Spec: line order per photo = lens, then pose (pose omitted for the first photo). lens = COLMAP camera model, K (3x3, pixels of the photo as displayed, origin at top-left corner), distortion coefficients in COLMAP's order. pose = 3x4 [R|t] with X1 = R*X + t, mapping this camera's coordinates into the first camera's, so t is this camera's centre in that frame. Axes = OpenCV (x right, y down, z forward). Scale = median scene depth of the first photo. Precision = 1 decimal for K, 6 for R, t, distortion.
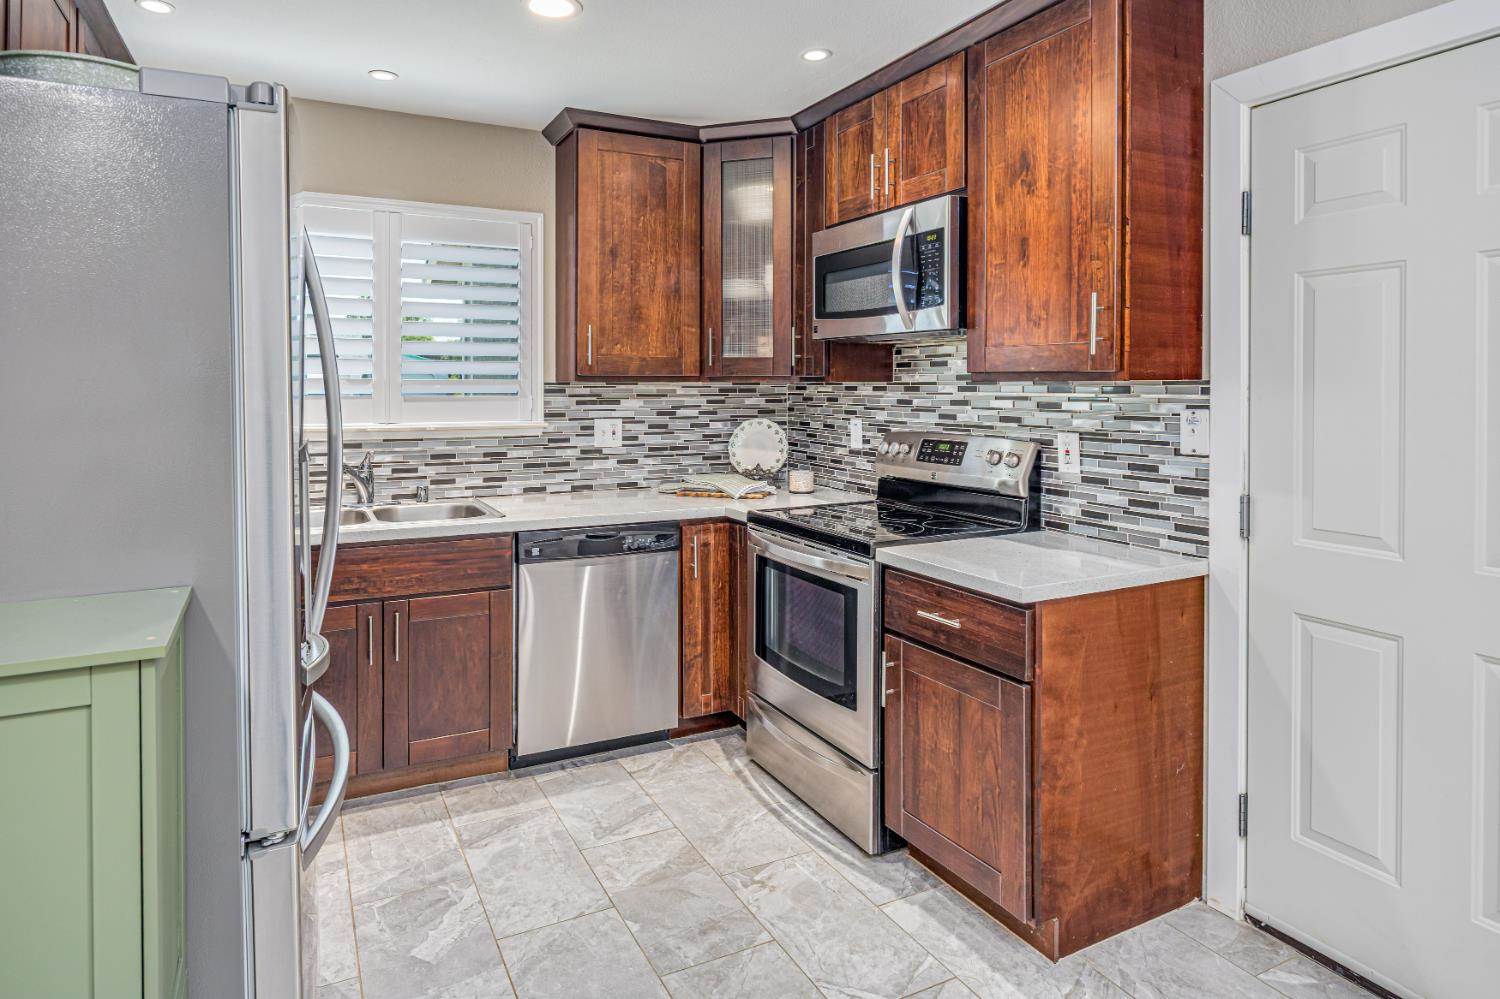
lens RADIAL K [[865.4, 0, 747.1], [0, 865.4, 396.5], [0, 0, 1]] dist [-0.001639, 0.000344]
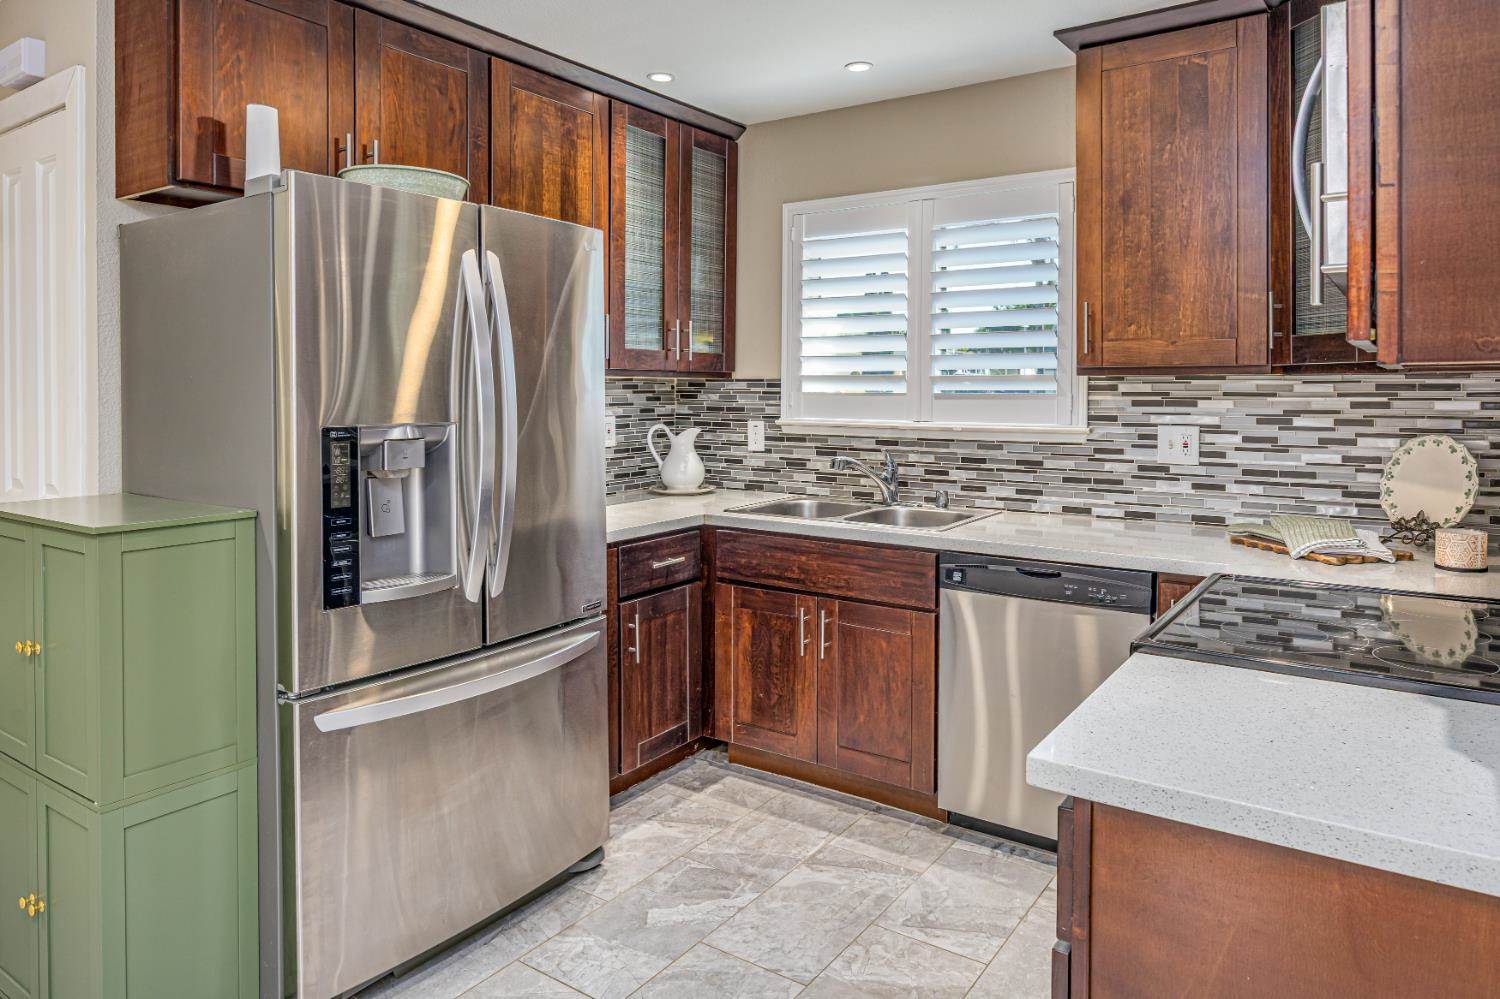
lens RADIAL K [[972.8, 0, 750.8], [0, 972.8, 397.5], [0, 0, 1]] dist [-0.002380, -0.000960]
pose [[0.472211, 0.008423, -0.881446, 0.429079], [-0.007775, 0.999955, 0.005389, 0.000038], [0.881452, 0.004309, 0.472255, 0.316197]]
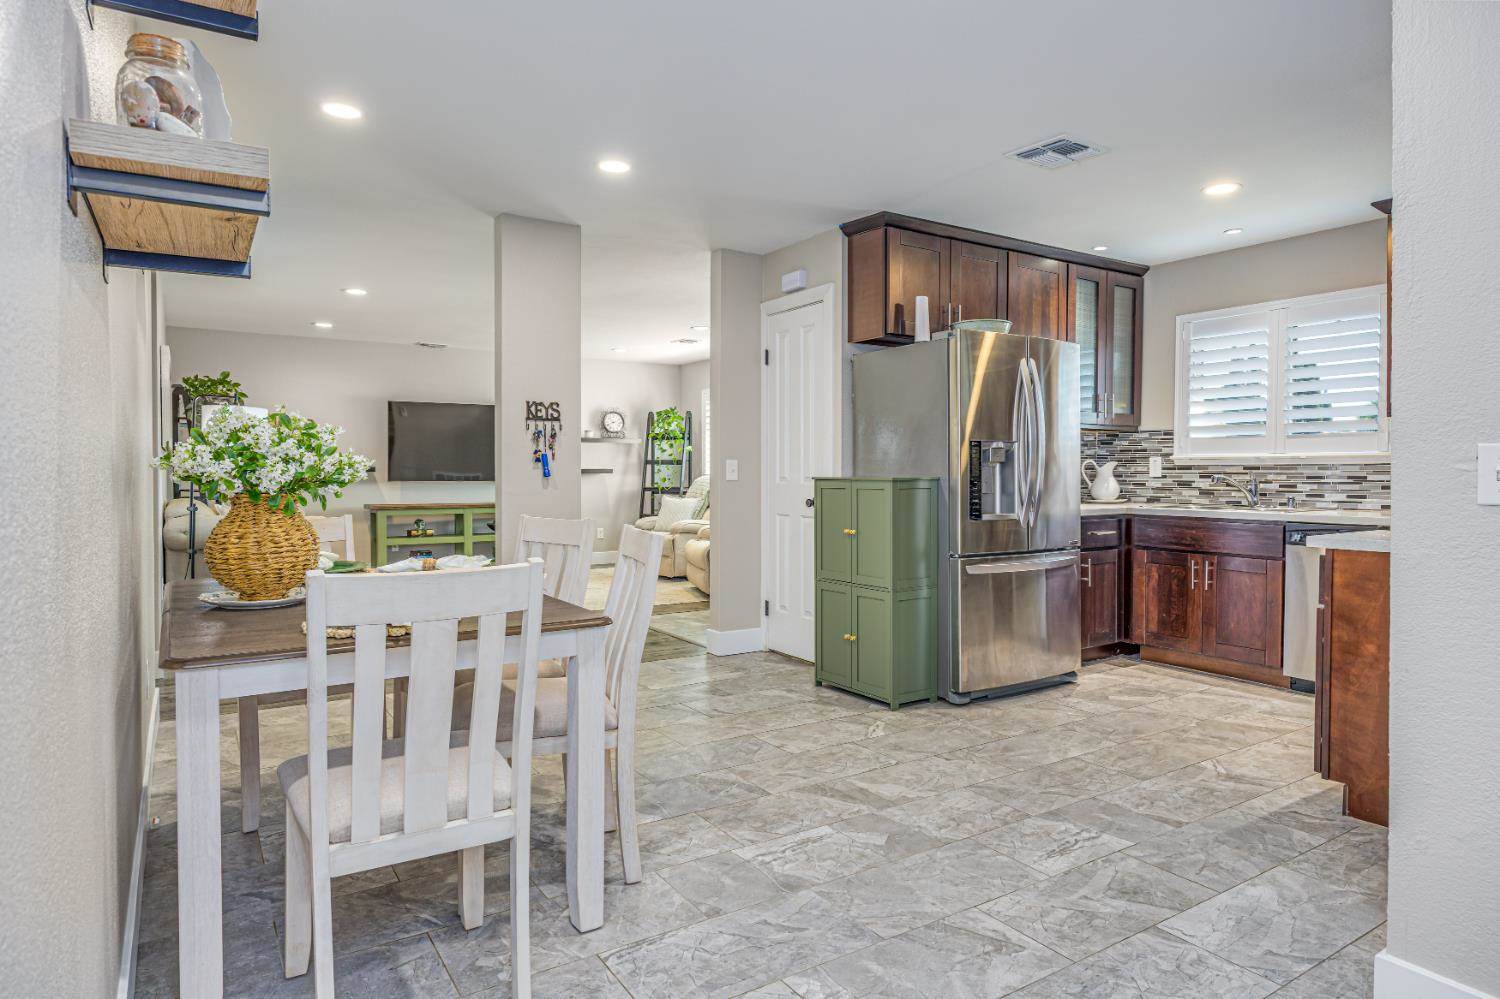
lens RADIAL K [[879.4, 0, 750.0], [0, 879.4, 499.5], [0, 0, 1]] dist [-0.003311, -0.001278]
pose [[0.111363, 0.030351, -0.993316, 0.940712], [-0.005202, 0.999538, 0.029958, 0.066821], [0.993766, 0.001831, 0.111469, -0.055314]]
